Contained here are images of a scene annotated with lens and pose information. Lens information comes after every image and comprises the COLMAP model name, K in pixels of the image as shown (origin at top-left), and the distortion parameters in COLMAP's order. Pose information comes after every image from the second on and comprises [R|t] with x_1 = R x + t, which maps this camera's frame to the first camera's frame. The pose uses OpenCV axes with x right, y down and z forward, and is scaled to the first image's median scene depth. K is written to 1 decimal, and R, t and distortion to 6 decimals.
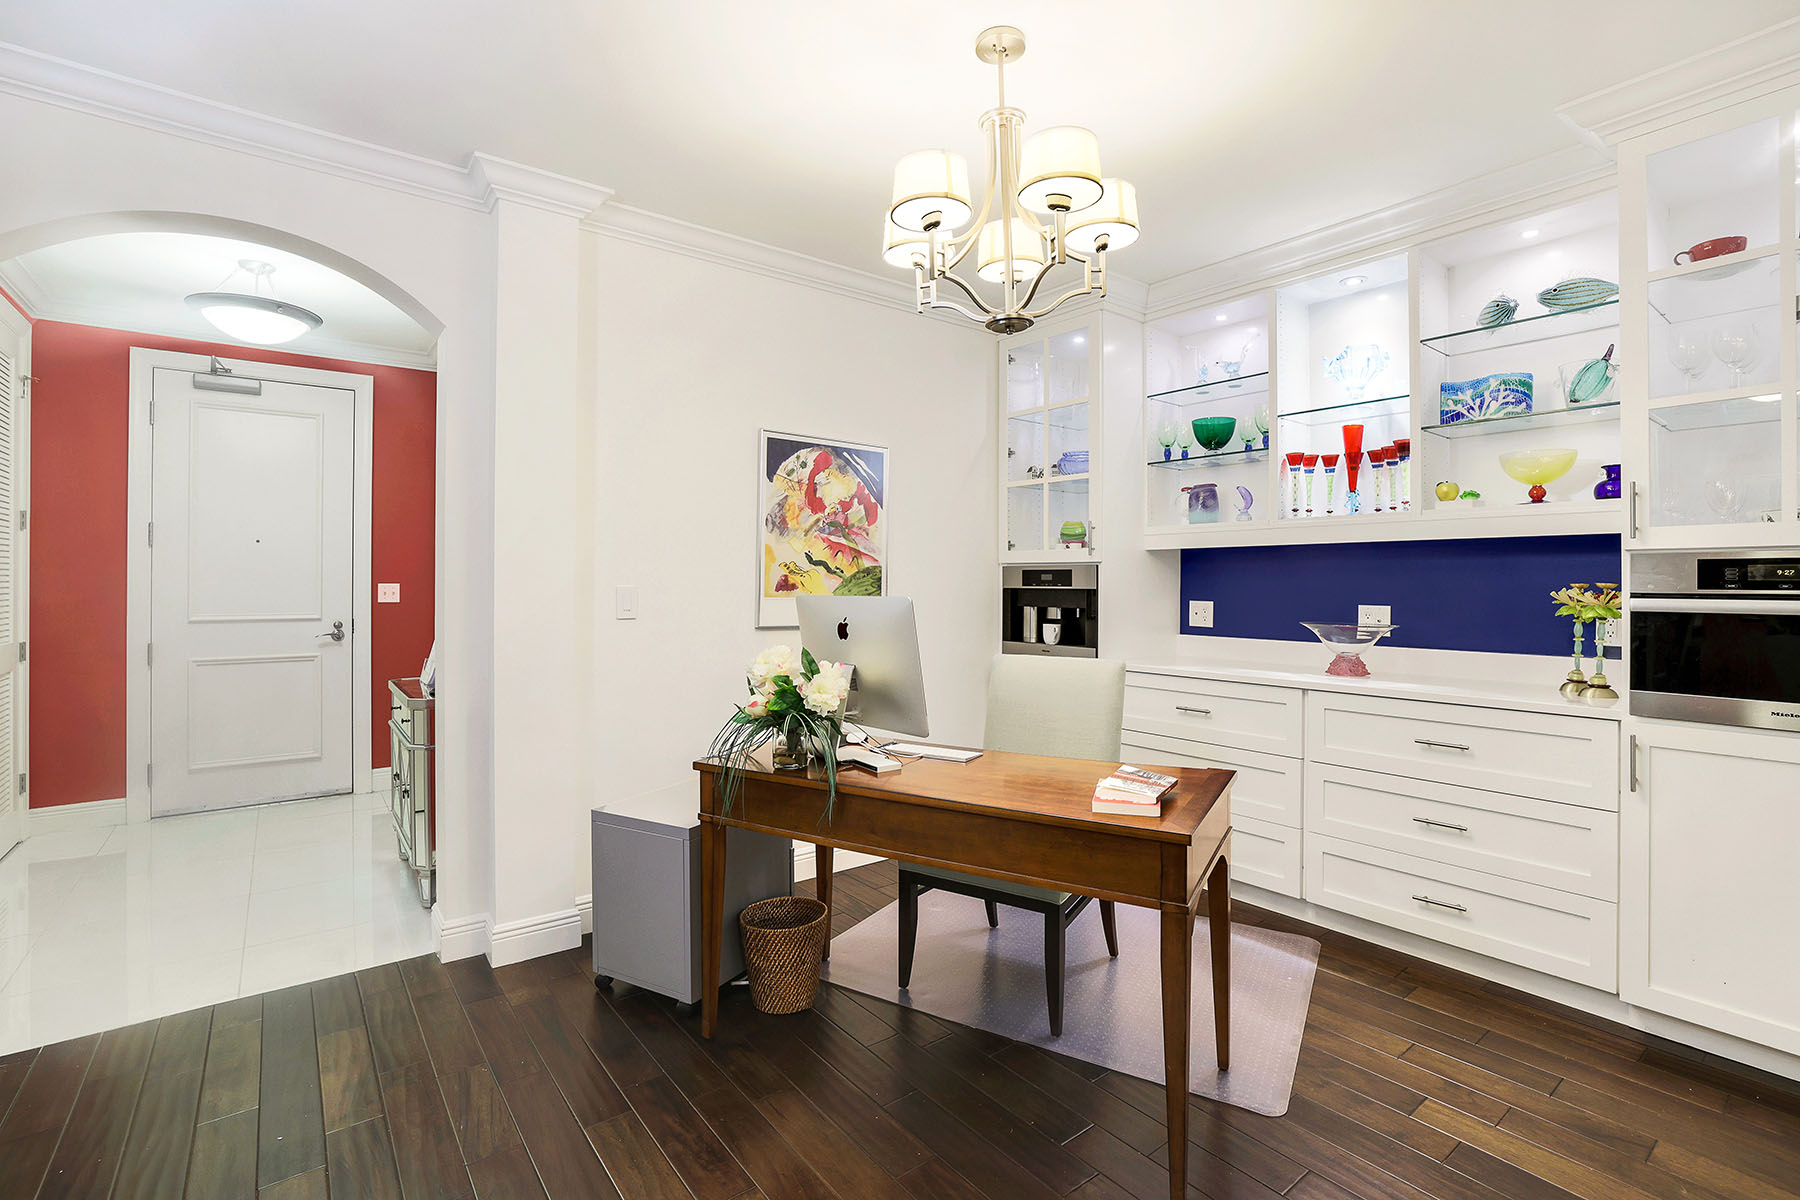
lens RADIAL K [[827.8, 0, 935.4], [0, 827.8, 586.0], [0, 0, 1]] dist [-0.057779, 0.026529]
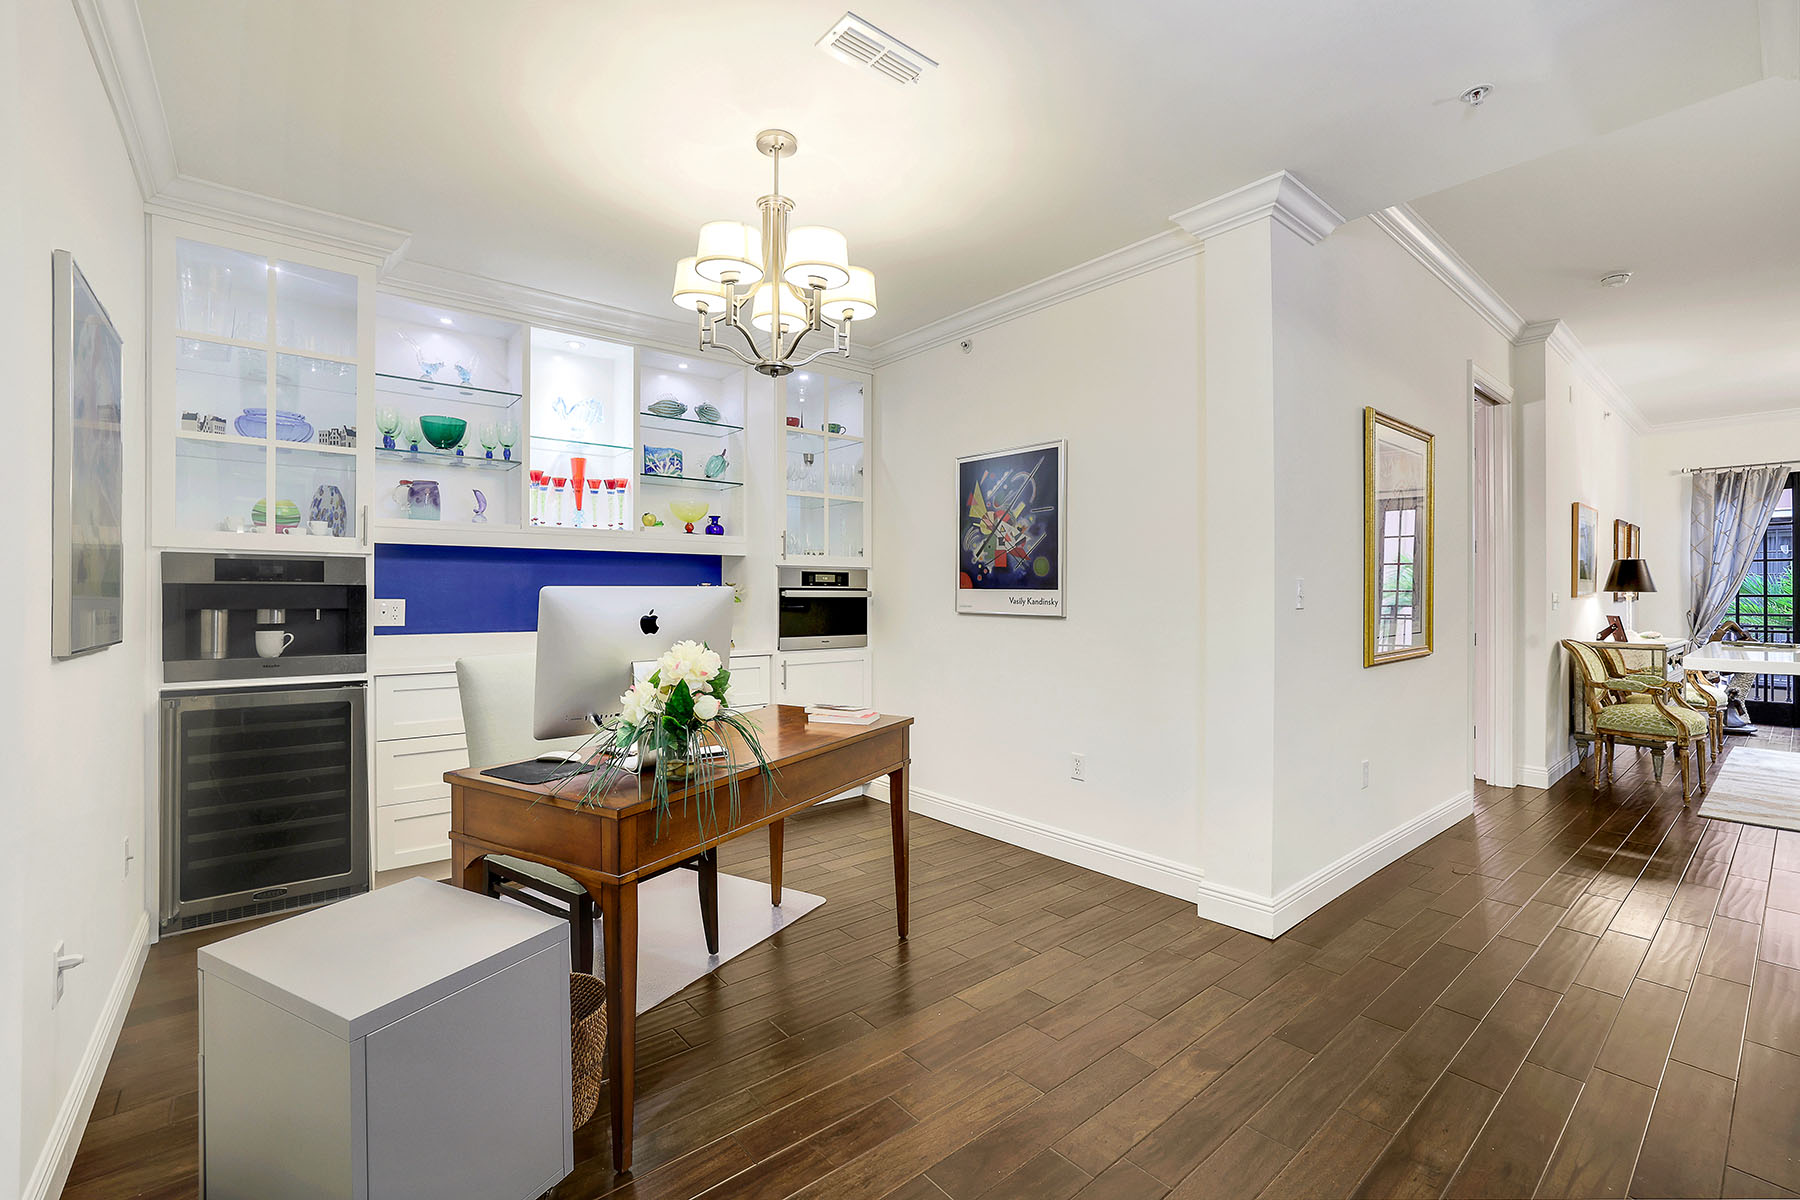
lens RADIAL K [[733.6, 0, 893.7], [0, 733.6, 592.2], [0, 0, 1]] dist [-0.016688, 0.000176]
pose [[0.010770, -0.001428, 0.999941, -0.660979], [0.001214, 0.999998, 0.001415, 0.012567], [-0.999941, 0.001199, 0.010771, 0.515823]]
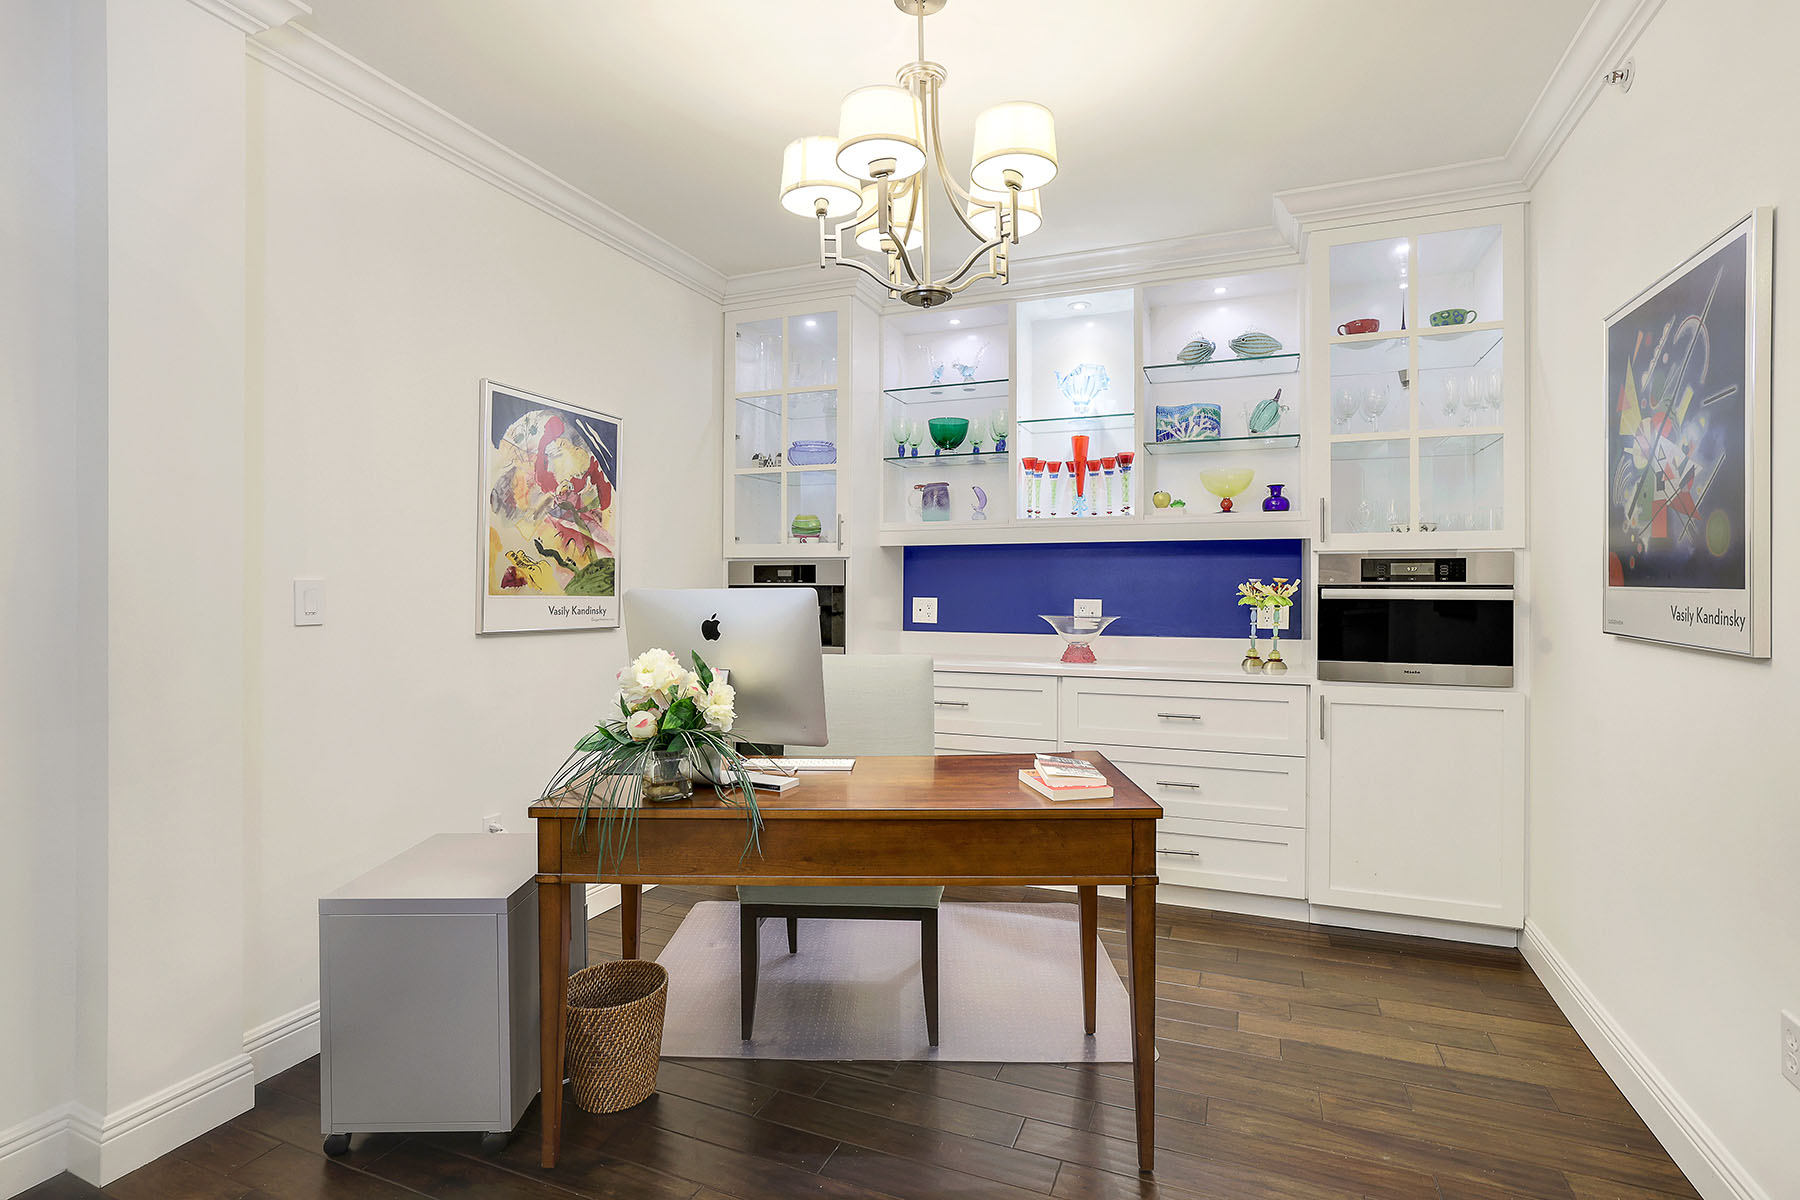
lens RADIAL K [[854.2, 0, 932.8], [0, 854.2, 594.3], [0, 0, 1]] dist [-0.057057, 0.032269]
pose [[0.868403, -0.005929, 0.495824, -0.246664], [0.003155, 0.999974, 0.006432, 0.009553], [-0.495850, -0.004021, 0.868399, 0.099323]]
